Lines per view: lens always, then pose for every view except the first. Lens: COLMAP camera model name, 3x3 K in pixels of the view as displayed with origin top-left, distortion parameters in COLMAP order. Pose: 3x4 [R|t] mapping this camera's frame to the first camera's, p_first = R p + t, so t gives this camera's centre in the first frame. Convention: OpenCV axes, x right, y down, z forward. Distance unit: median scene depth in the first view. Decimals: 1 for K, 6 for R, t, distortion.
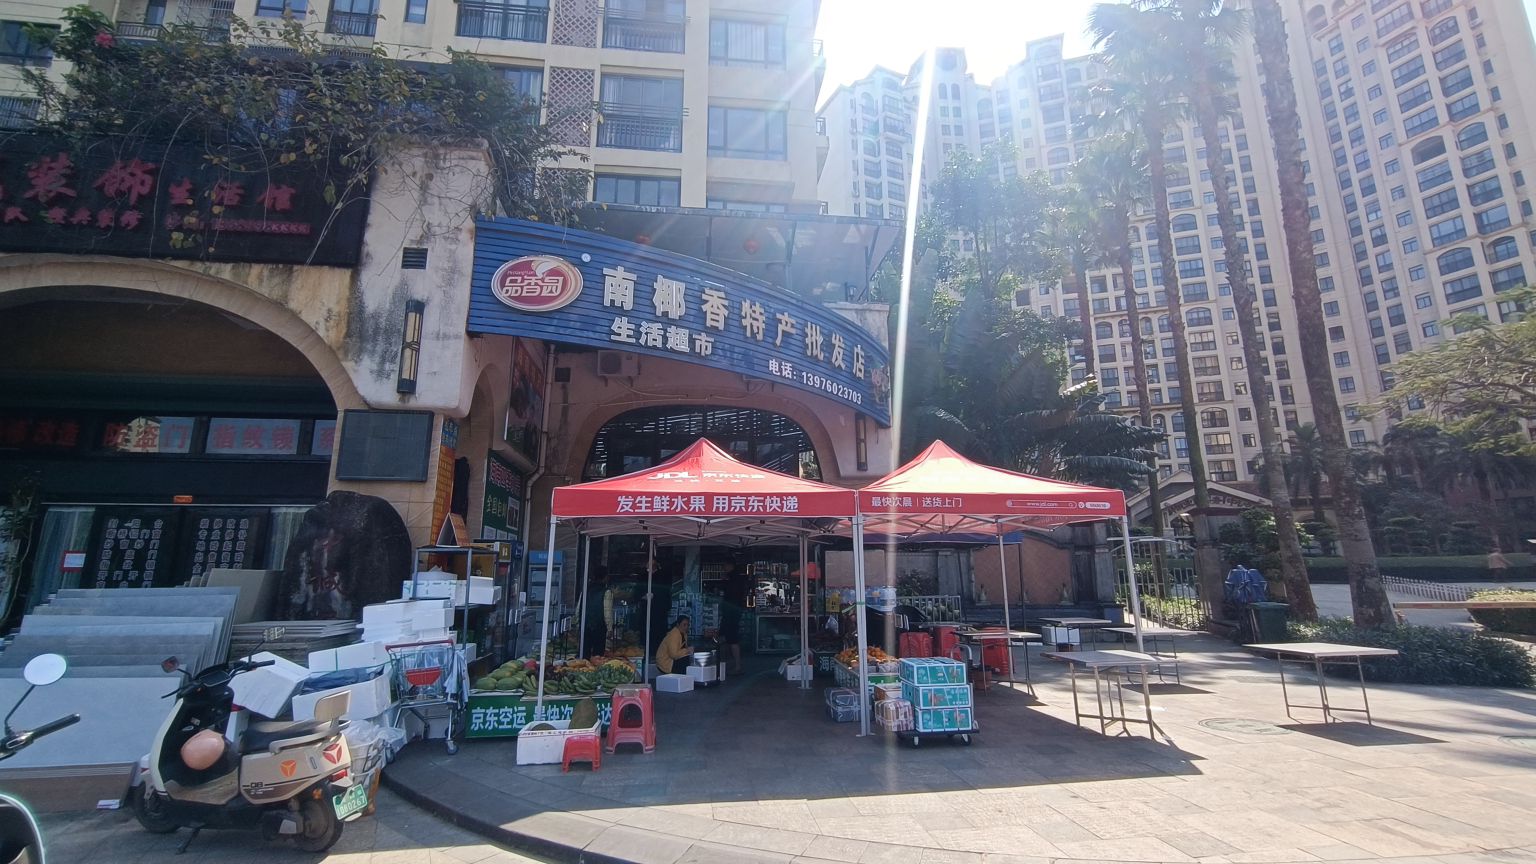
lens RADIAL K [[701.2, 0, 767.1], [0, 701.2, 415.6], [0, 0, 1]] dist [-0.005644, 0.003756]
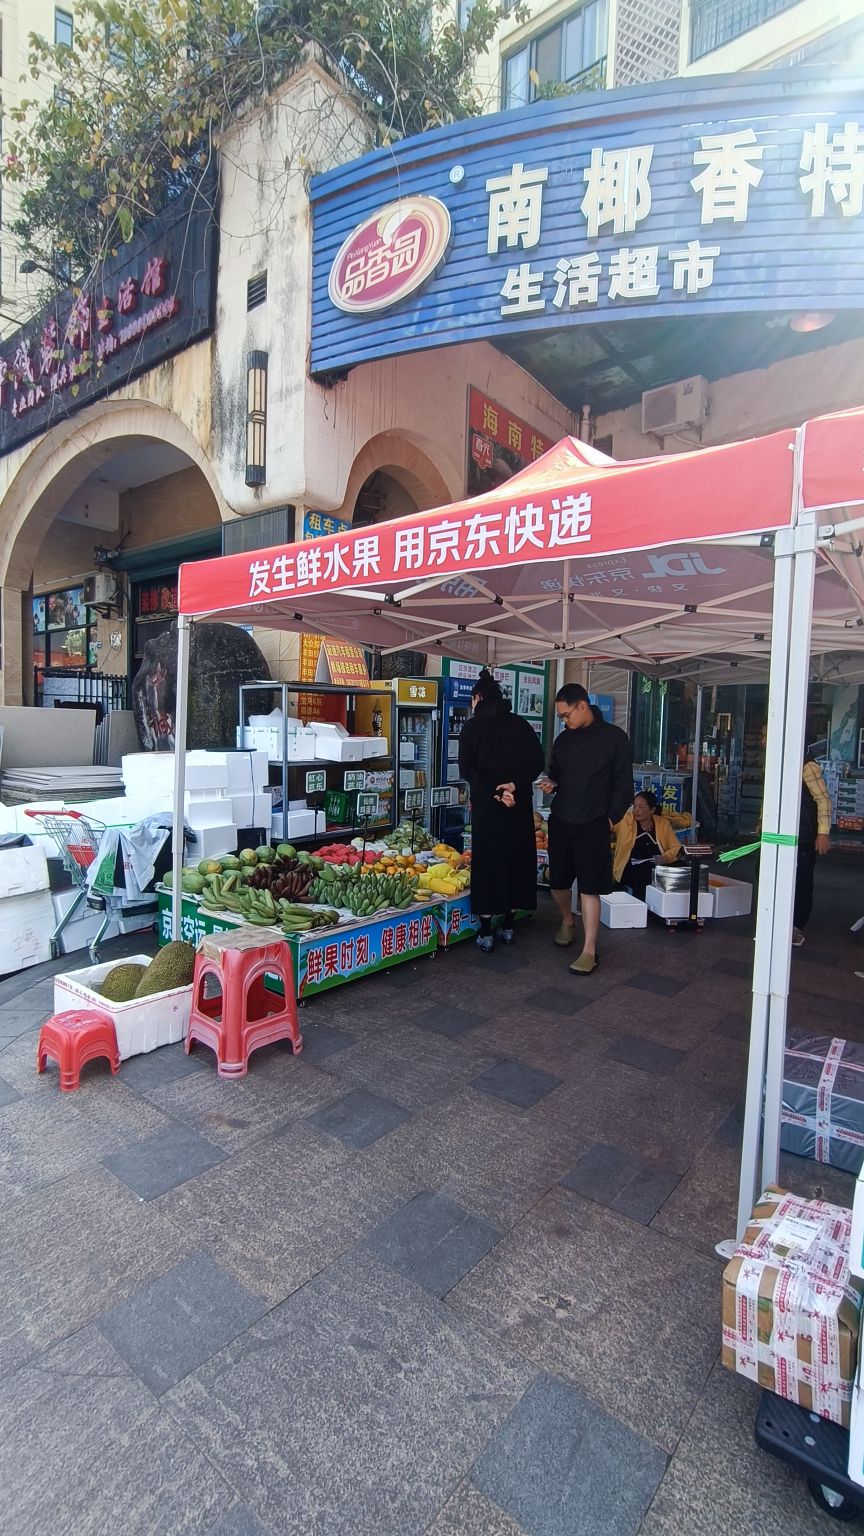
lens RADIAL K [[701.2, 0, 439.3], [0, 701.2, 765.1], [0, 0, 1]] dist [-0.005644, 0.003756]
pose [[0.702297, 0.061853, -0.709192, 0.159049], [0.132842, 0.967333, 0.215917, 0.109839], [0.699380, -0.245848, 0.671138, 0.491162]]
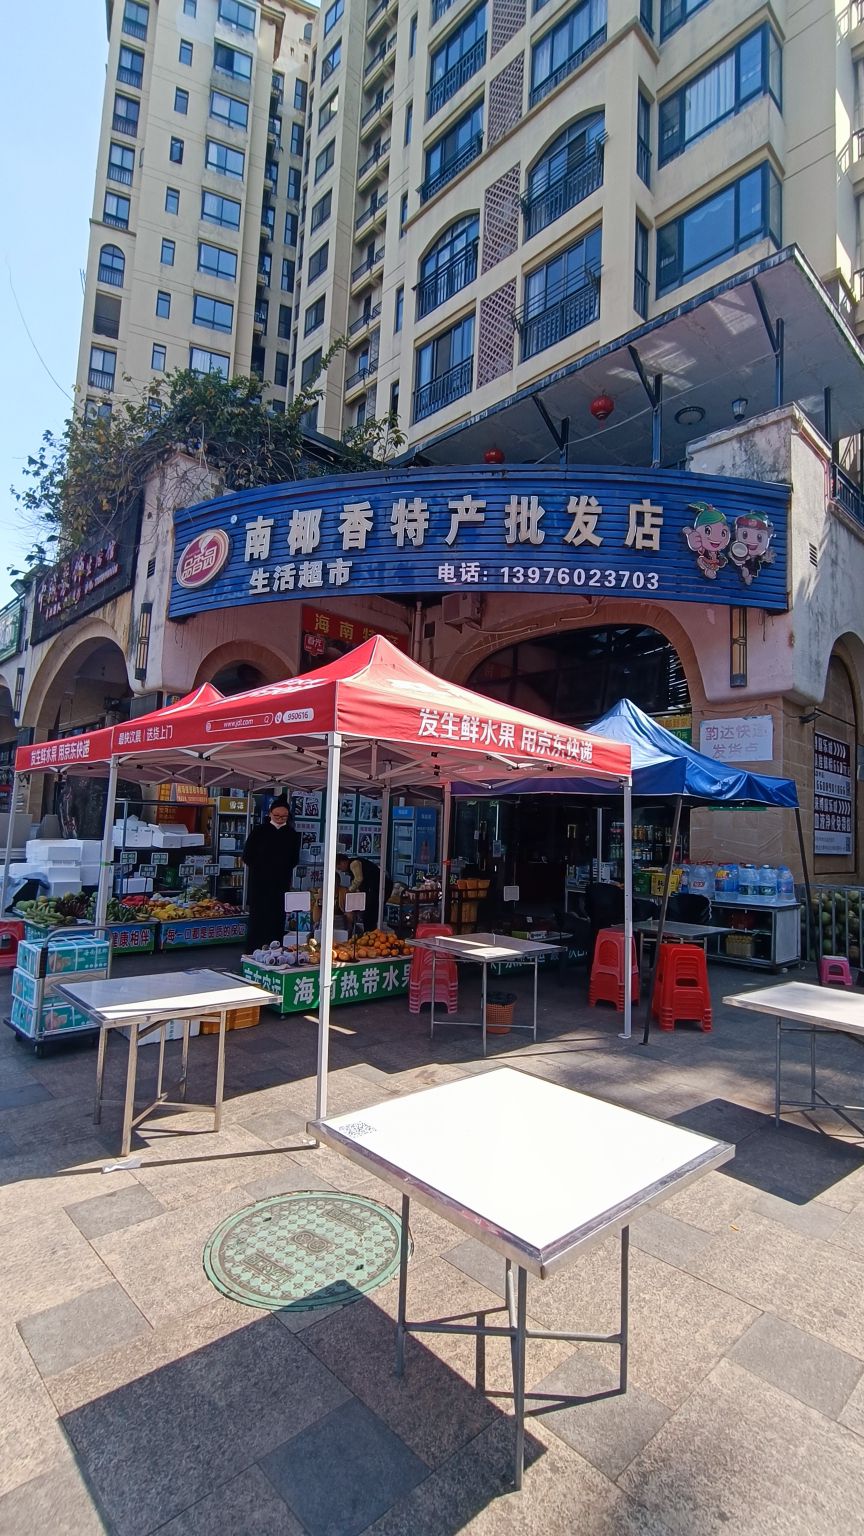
lens RADIAL K [[701.2, 0, 428.7], [0, 701.2, 760.0], [0, 0, 1]] dist [-0.005644, 0.003756]
pose [[0.599297, -0.048297, -0.799069, 0.697418], [0.138641, 0.989357, 0.044181, 0.112512], [0.788430, -0.137261, 0.599614, 0.561754]]
